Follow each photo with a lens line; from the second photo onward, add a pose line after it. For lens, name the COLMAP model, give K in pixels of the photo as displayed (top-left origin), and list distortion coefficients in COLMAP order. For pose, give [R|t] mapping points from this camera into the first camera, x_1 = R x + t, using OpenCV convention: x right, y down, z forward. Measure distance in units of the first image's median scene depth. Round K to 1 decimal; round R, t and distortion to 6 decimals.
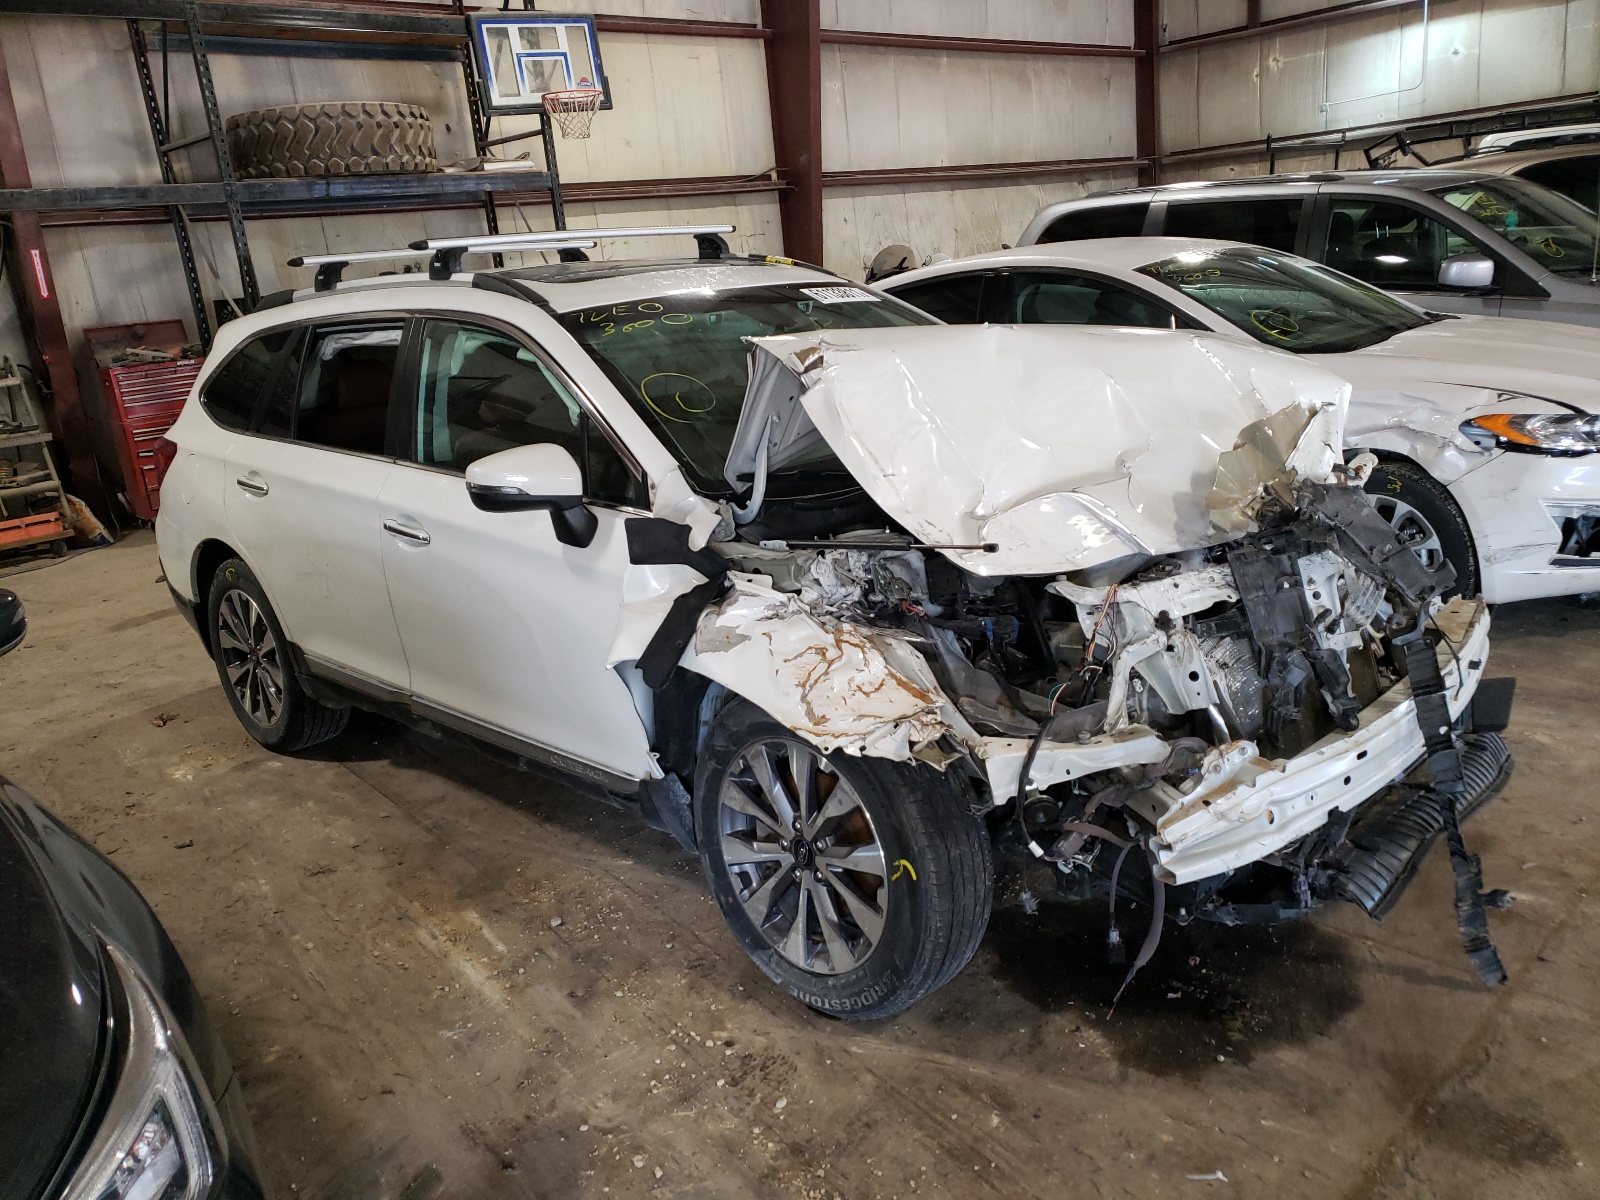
lens RADIAL K [[1231.4, 0, 808.2], [0, 1231.4, 605.3], [0, 0, 1]] dist [0.035760, -0.015043]
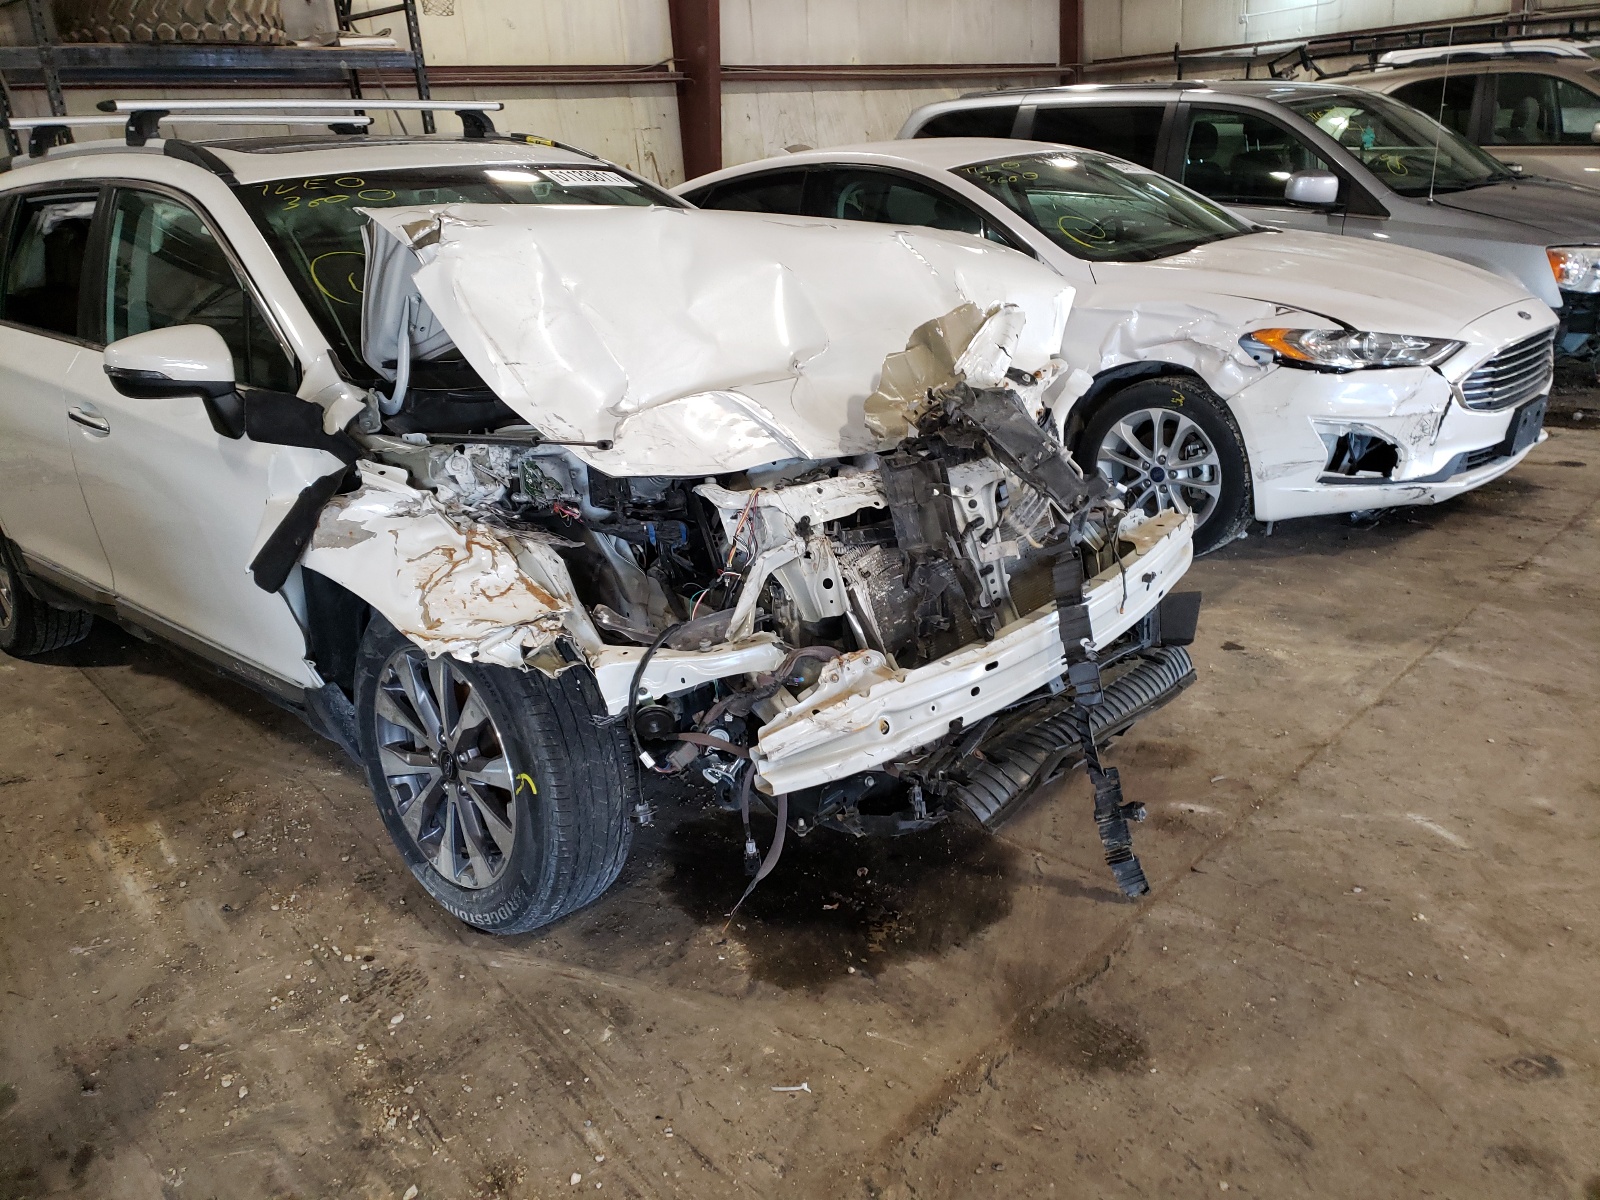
lens RADIAL K [[1231.4, 0, 837.2], [0, 1231.4, 600.3], [0, 0, 1]] dist [0.035760, -0.015043]
pose [[0.998283, 0.013689, 0.056946, 0.233227], [-0.017344, 0.997786, 0.064197, 0.007370], [-0.055941, -0.065075, 0.996311, 0.034490]]
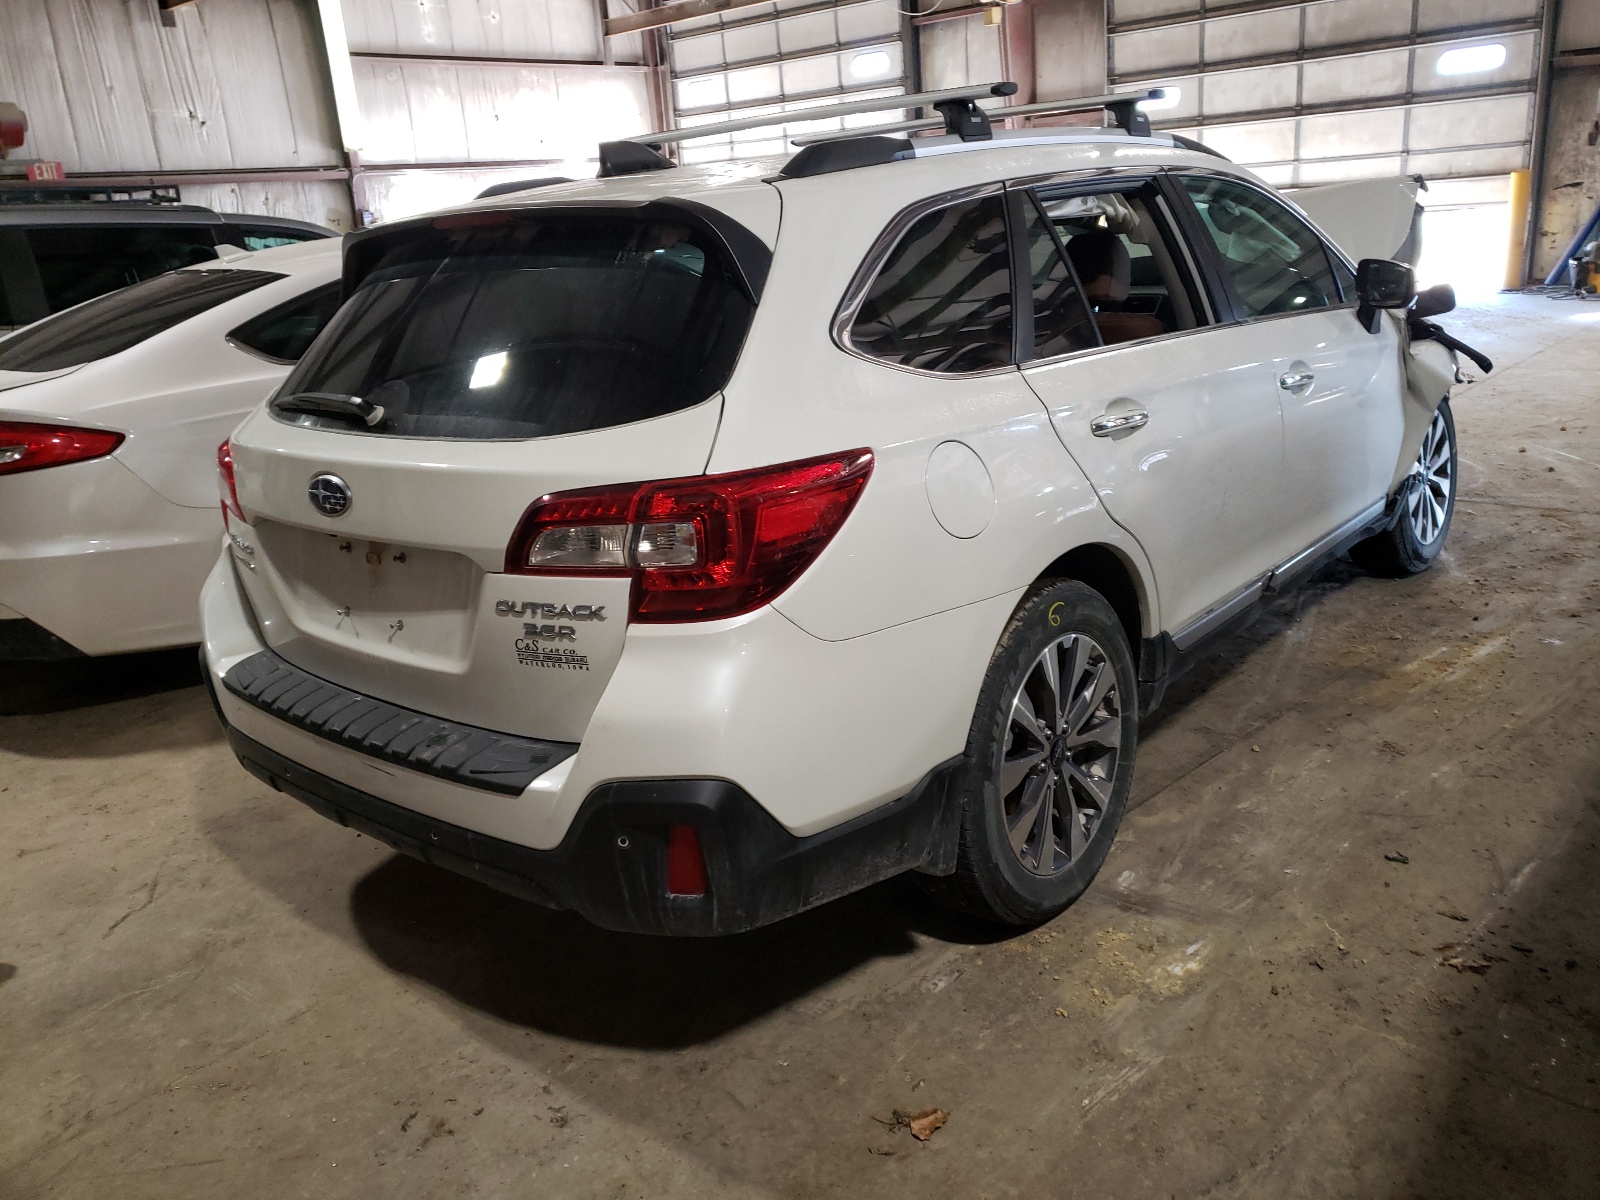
lens RADIAL K [[1231.4, 0, 808.1], [0, 1231.4, 525.9], [0, 0, 1]] dist [0.035760, -0.015043]
pose [[-0.059236, -0.154858, 0.986159, -1.672811], [0.343271, 0.924488, 0.165793, -0.328746], [-0.937367, 0.348340, -0.001605, 1.790514]]
